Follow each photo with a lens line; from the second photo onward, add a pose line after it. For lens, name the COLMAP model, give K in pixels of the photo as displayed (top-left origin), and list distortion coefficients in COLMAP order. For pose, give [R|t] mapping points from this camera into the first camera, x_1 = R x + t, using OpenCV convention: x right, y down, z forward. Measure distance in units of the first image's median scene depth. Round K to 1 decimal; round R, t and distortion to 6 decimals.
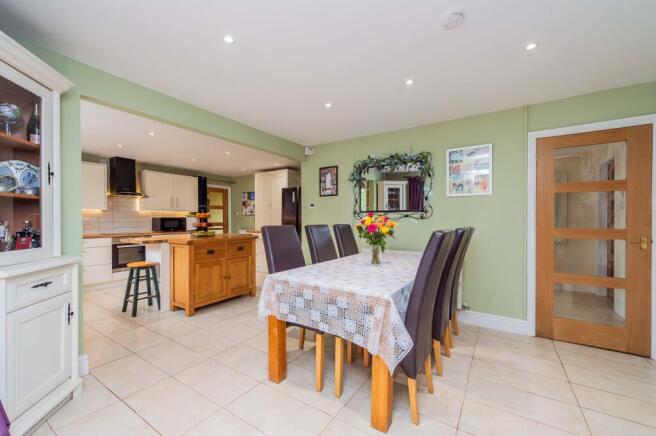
lens RADIAL K [[260.4, 0, 327.9], [0, 260.4, 220.2], [0, 0, 1]] dist [-0.002045, 0.000128]
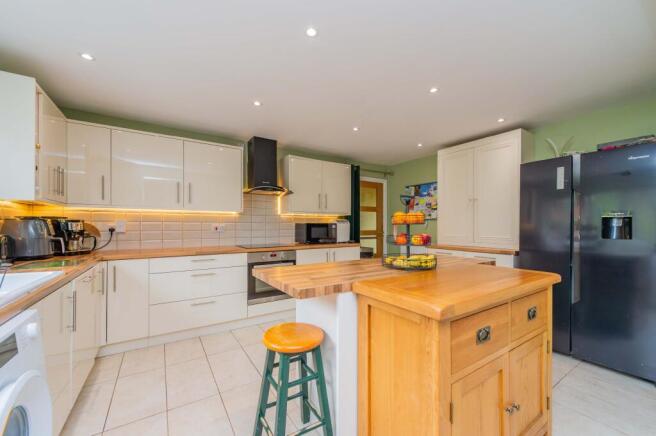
lens RADIAL K [[260.4, 0, 329.4], [0, 260.4, 222.1], [0, 0, 1]] dist [-0.002045, 0.000128]
pose [[0.909860, -0.000875, -0.414914, -0.310061], [-0.005814, 0.999873, -0.014857, -0.002561], [0.414874, 0.015930, 0.909739, 0.408783]]
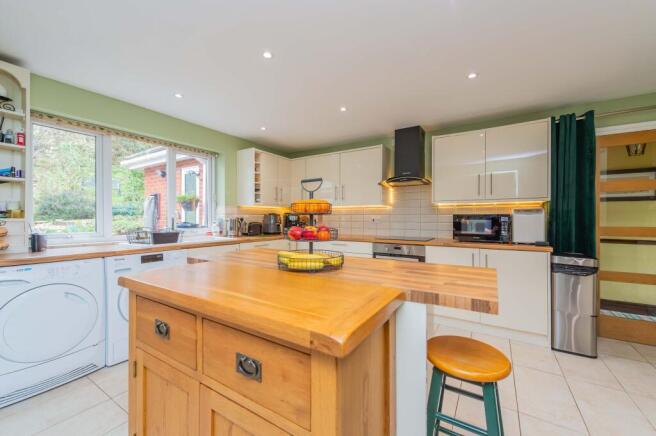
lens RADIAL K [[260.4, 0, 331.5], [0, 260.4, 217.1], [0, 0, 1]] dist [-0.002045, 0.000128]
pose [[0.006823, 0.001645, -0.999975, -0.093465], [-0.006160, 0.999980, 0.001603, -0.003580], [0.999958, 0.006149, 0.006833, 0.753681]]
